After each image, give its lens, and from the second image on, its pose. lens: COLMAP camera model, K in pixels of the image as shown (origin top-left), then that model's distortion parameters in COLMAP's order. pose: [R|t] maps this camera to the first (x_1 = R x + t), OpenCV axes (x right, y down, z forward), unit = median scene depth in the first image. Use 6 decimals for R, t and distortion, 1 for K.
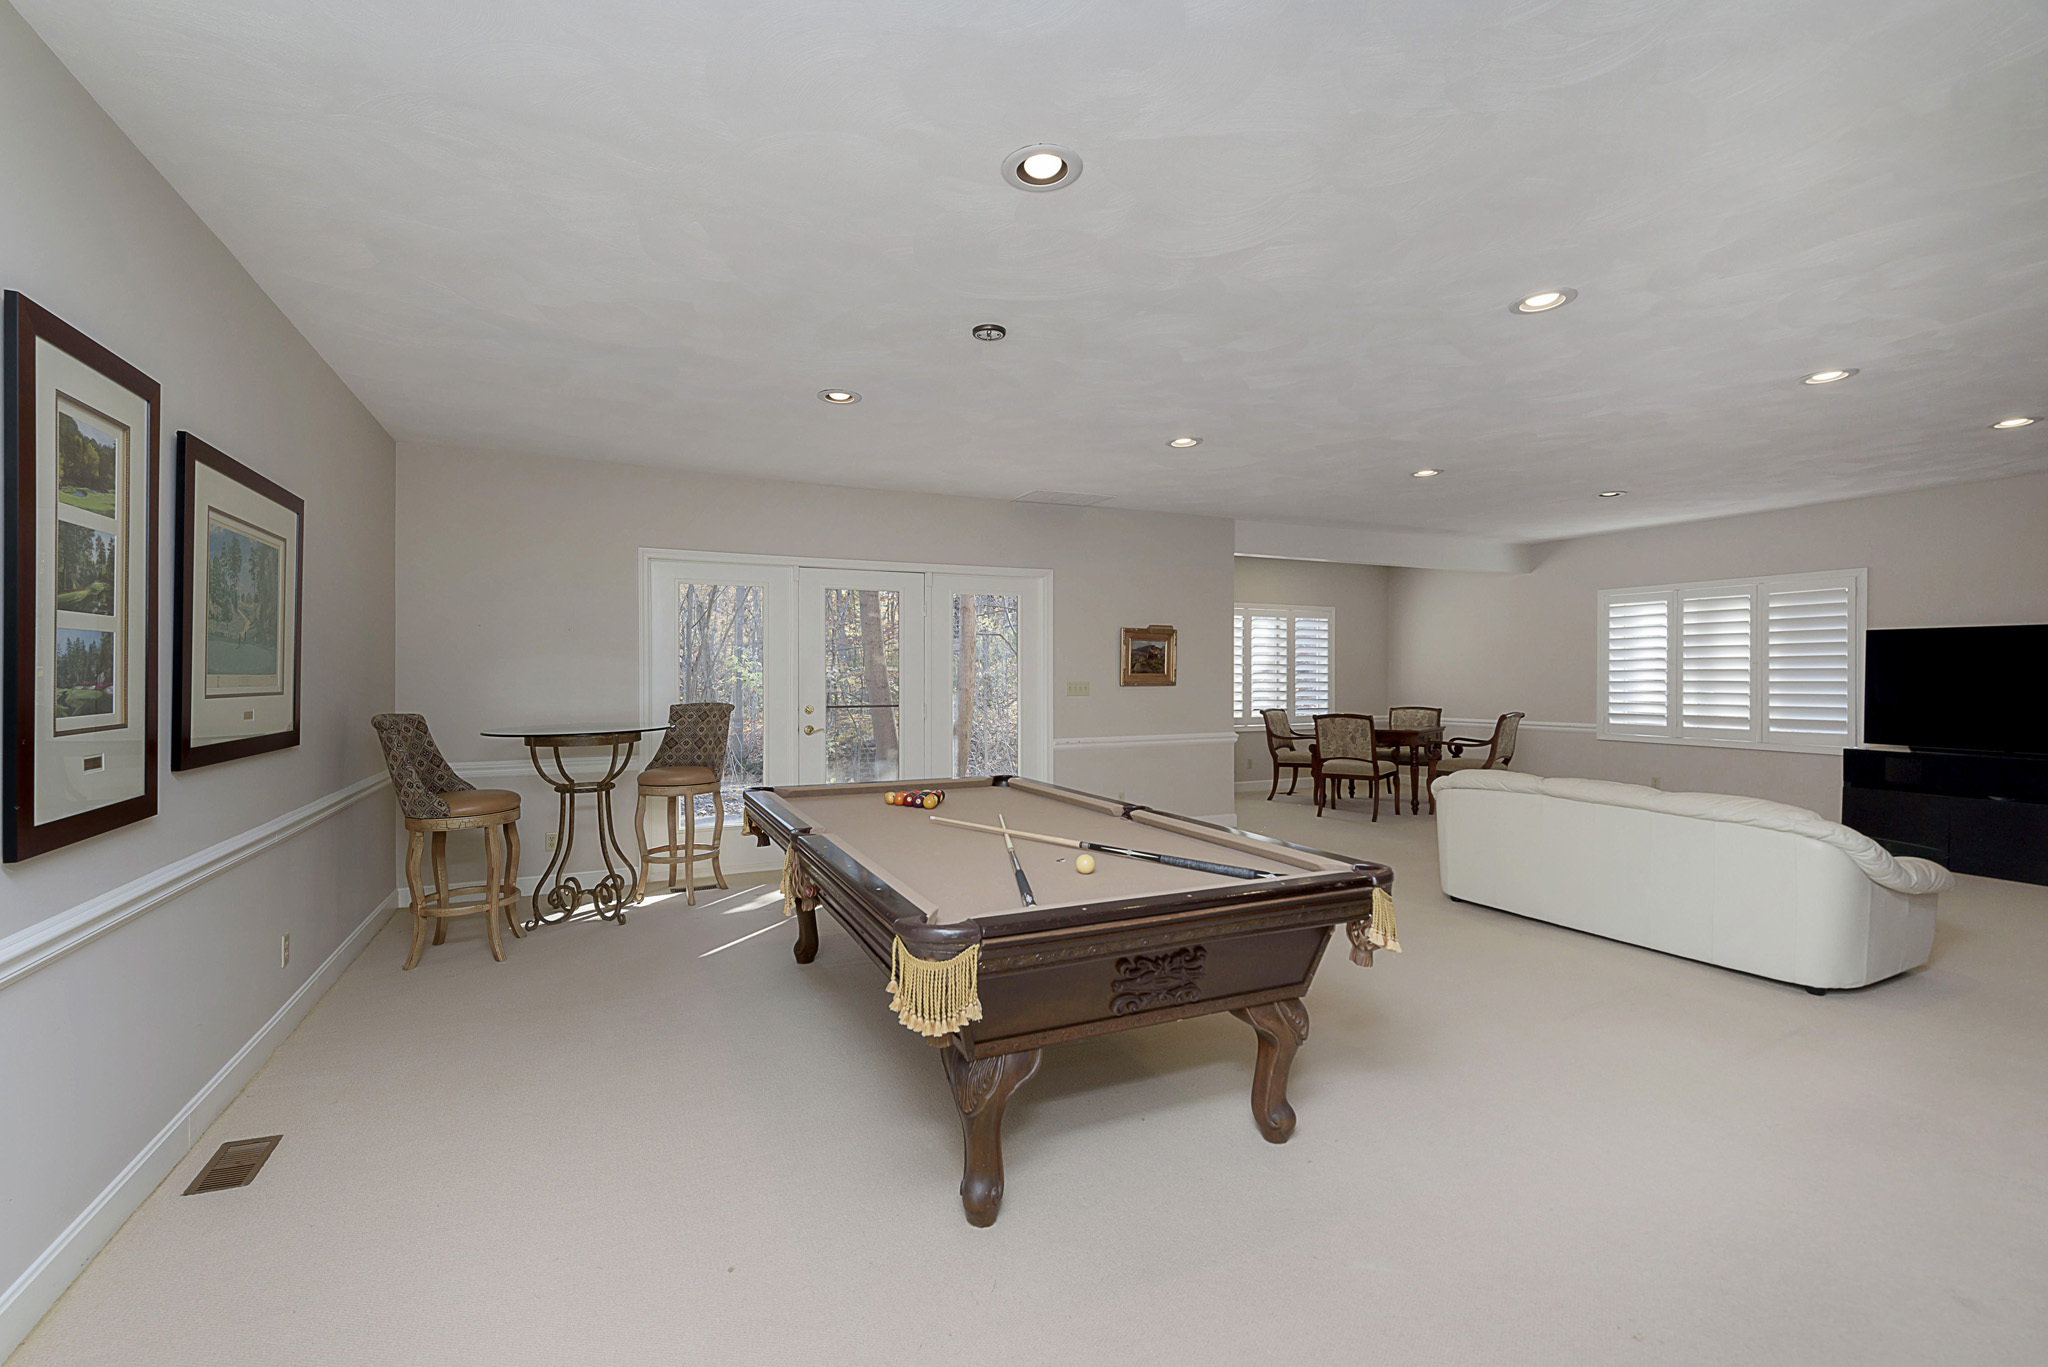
lens RADIAL K [[881.8, 0, 1020.4], [0, 881.8, 678.2], [0, 0, 1]] dist [-0.000763, -0.001696]
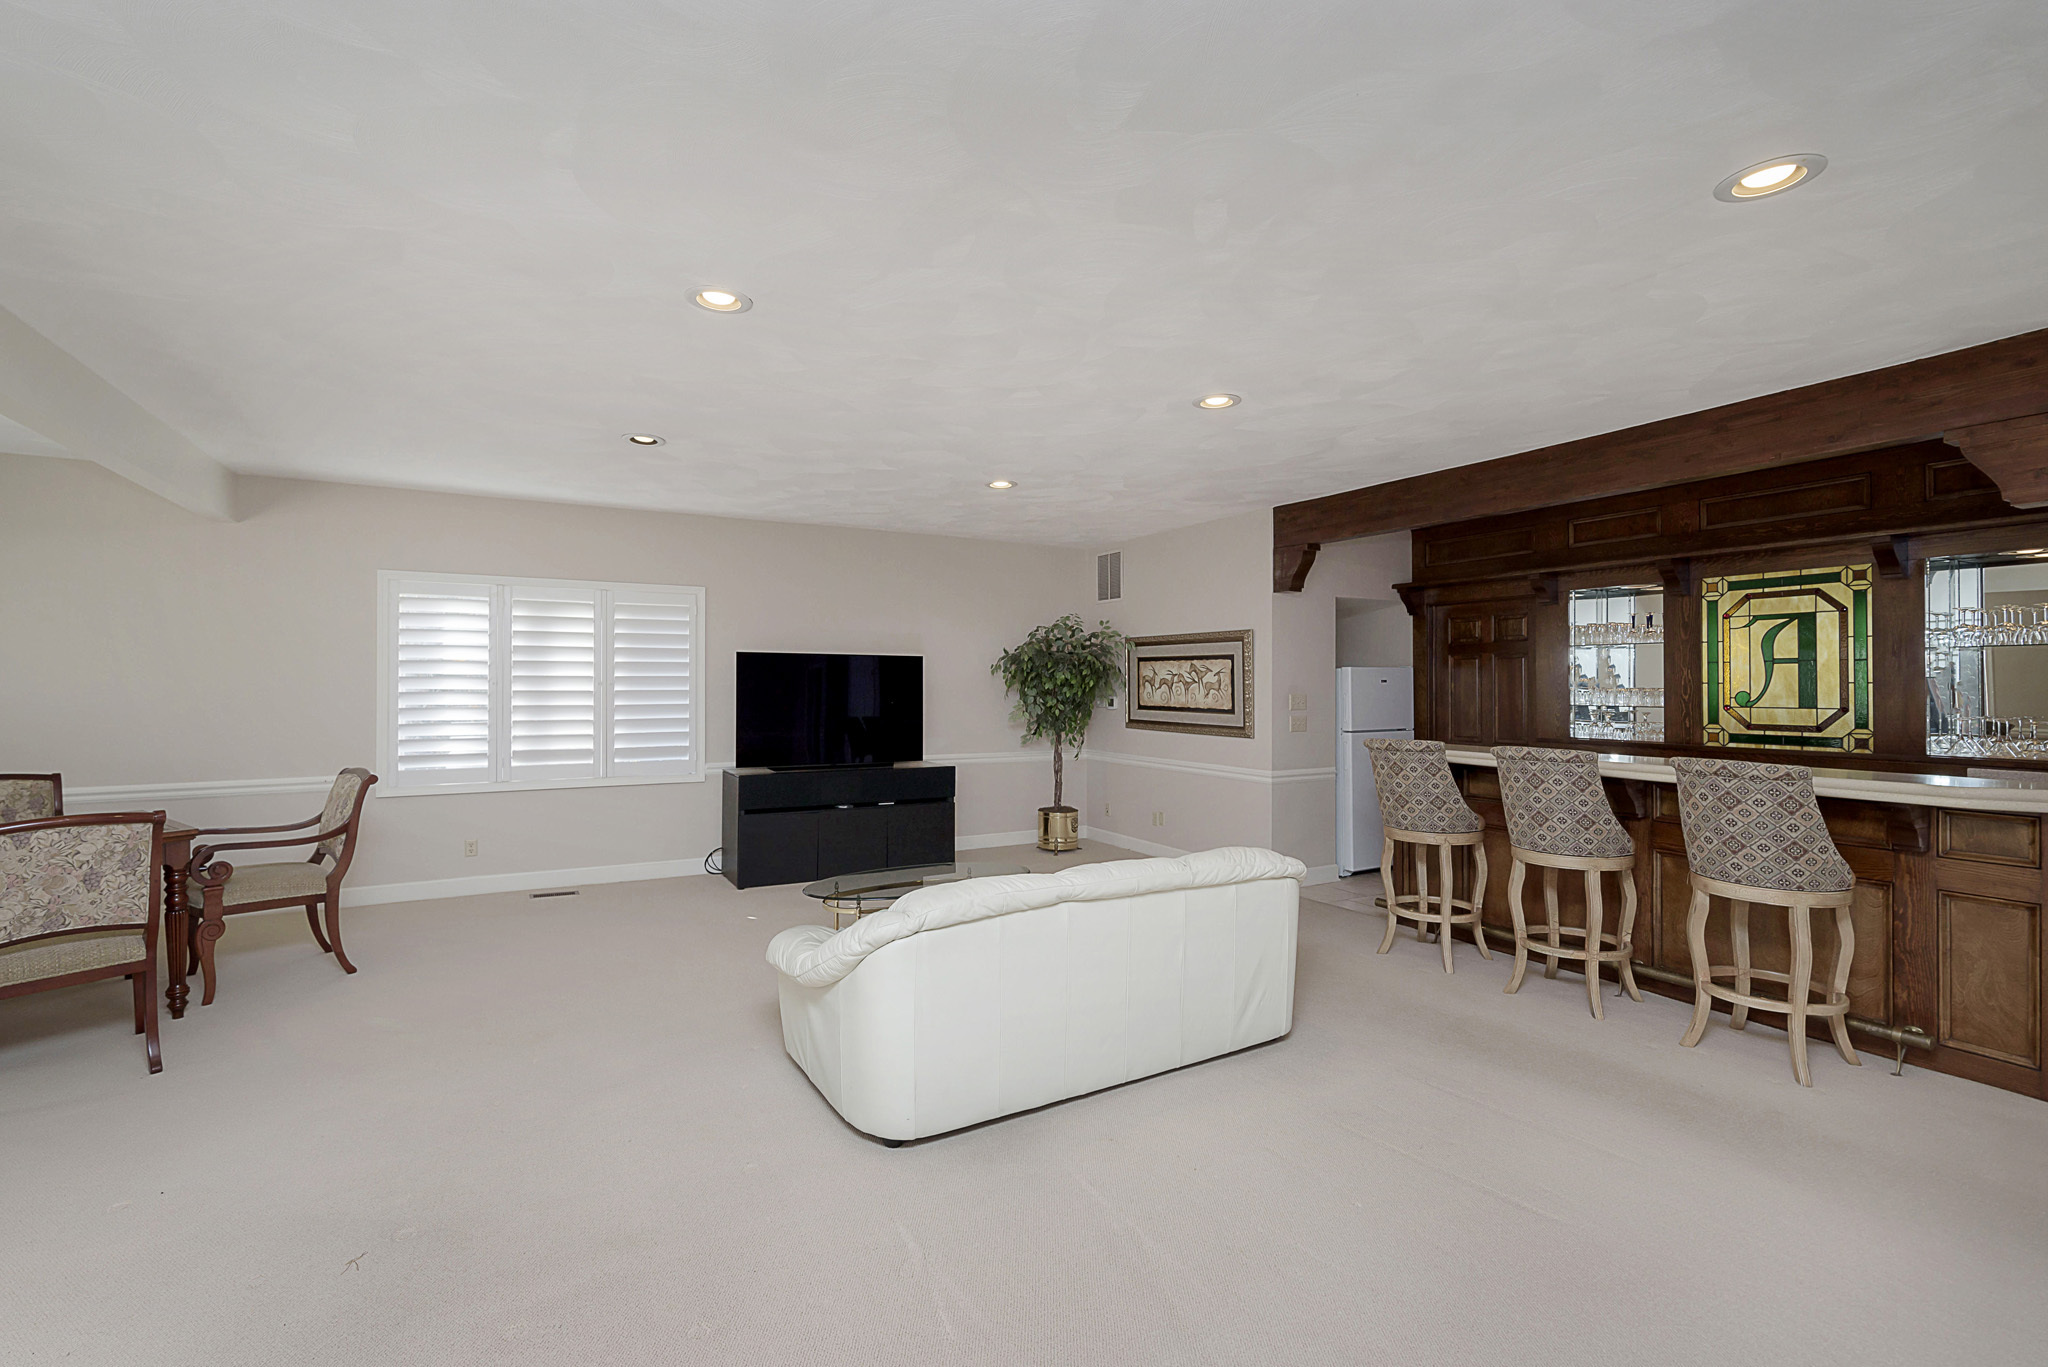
lens RADIAL K [[881.8, 0, 1020.7], [0, 881.8, 680.4], [0, 0, 1]] dist [-0.000763, -0.001696]
pose [[-0.074998, 0.004459, 0.997174, -0.036511], [0.001918, 0.999989, -0.004327, -0.015854], [-0.997182, 0.001588, -0.075005, 0.662155]]
